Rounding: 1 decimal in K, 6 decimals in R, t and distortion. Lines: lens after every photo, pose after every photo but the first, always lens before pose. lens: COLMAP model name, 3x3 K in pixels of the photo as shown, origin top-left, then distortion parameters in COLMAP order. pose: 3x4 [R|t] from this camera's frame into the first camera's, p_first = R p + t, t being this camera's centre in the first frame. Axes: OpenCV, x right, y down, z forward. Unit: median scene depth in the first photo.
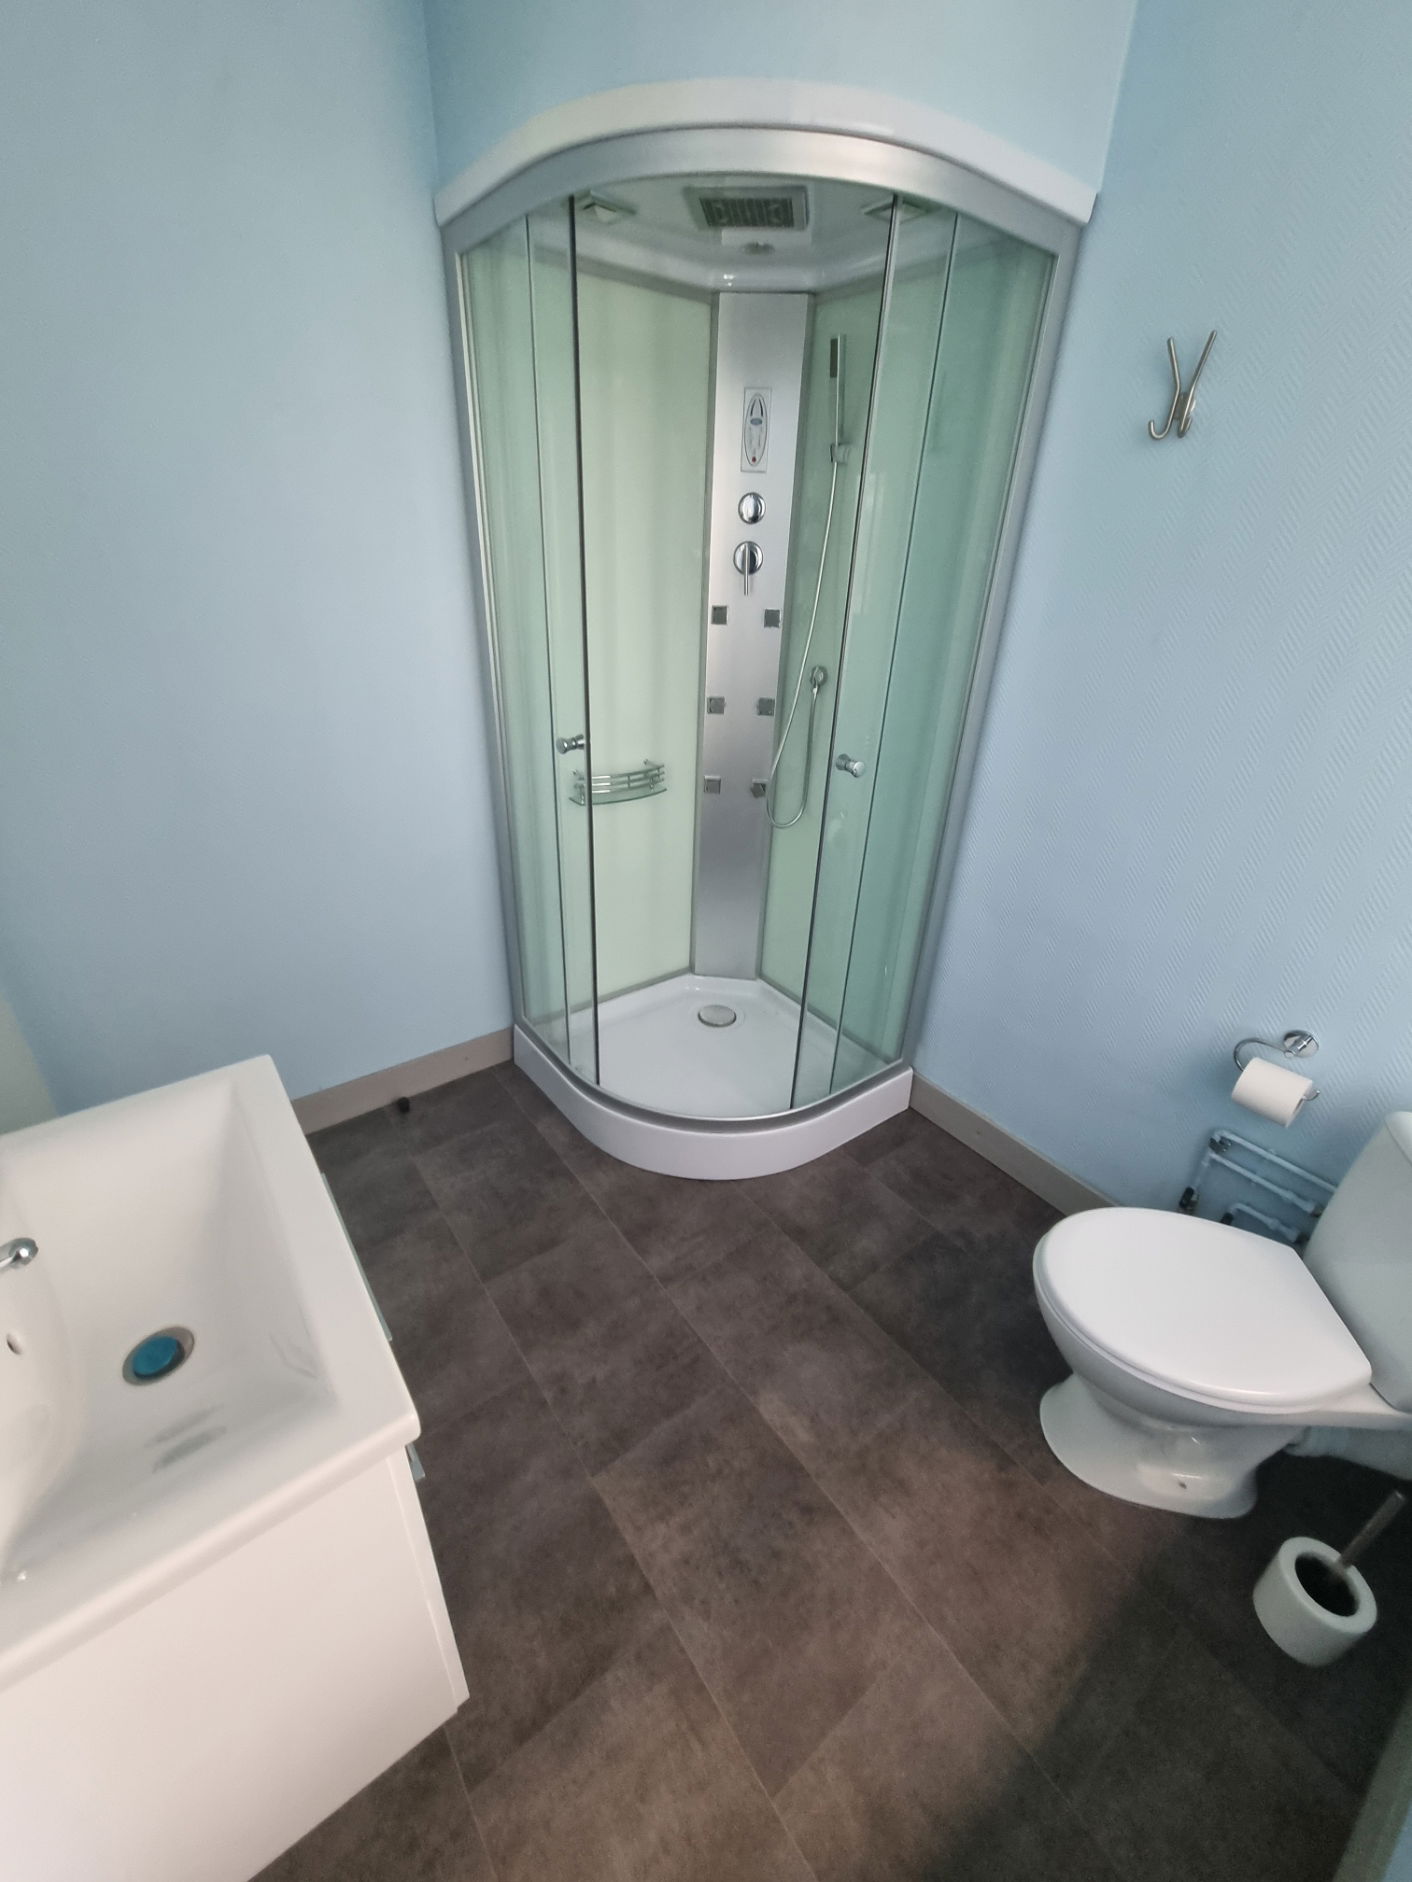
lens RADIAL K [[762.0, 0, 703.8], [0, 762.0, 937.7], [0, 0, 1]] dist [-0.008172, -0.001493]
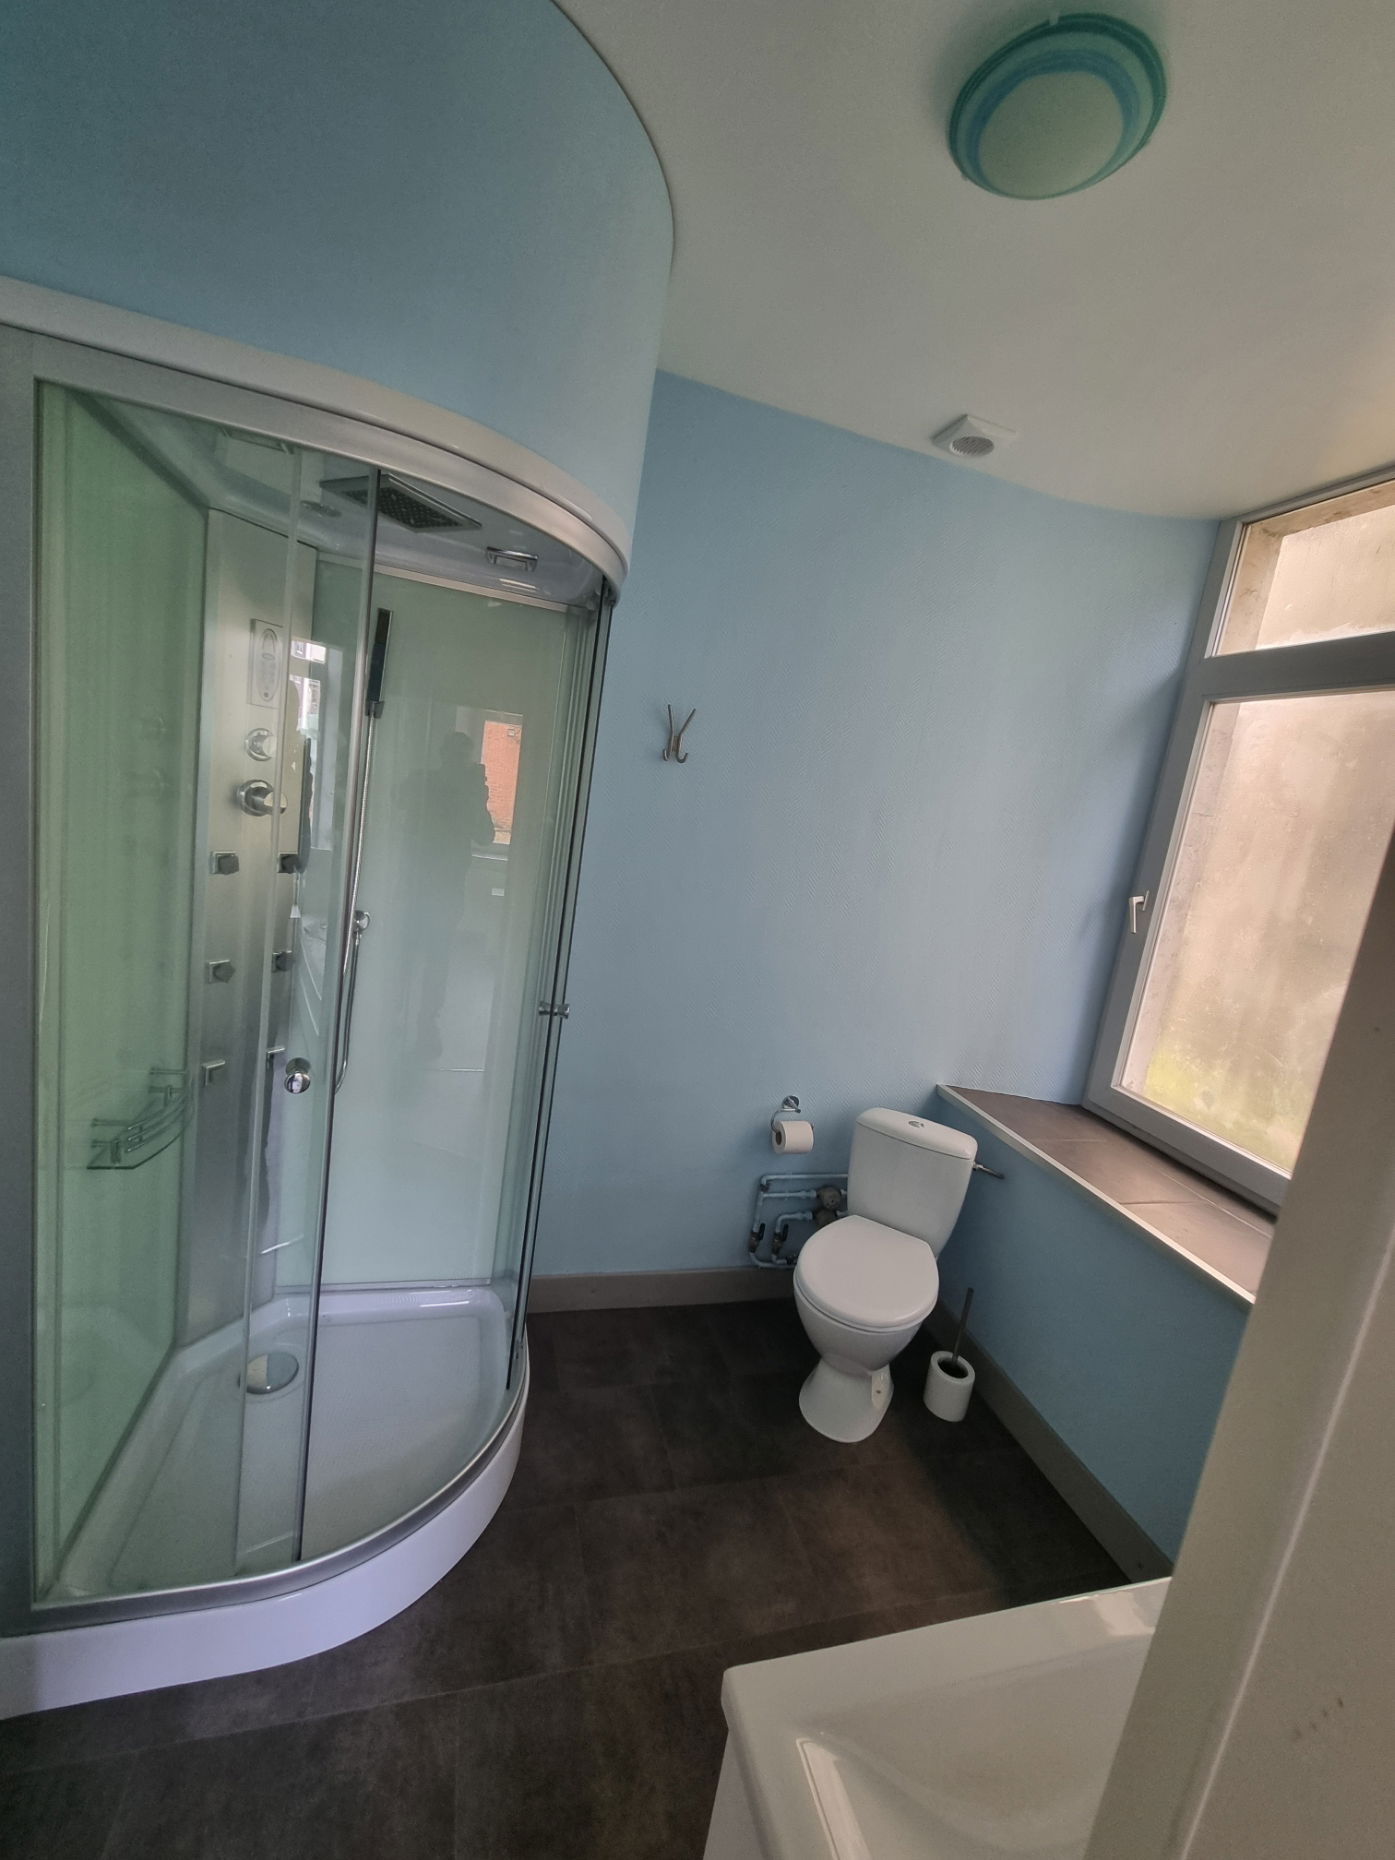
lens RADIAL K [[753.1, 0, 699.5], [0, 753.1, 917.1], [0, 0, 1]] dist [-0.008172, -0.001493]
pose [[0.353441, -0.132422, 0.926037, -0.695035], [0.309145, 0.950845, 0.017978, -0.309101], [-0.882898, 0.279926, 0.377005, 0.386555]]
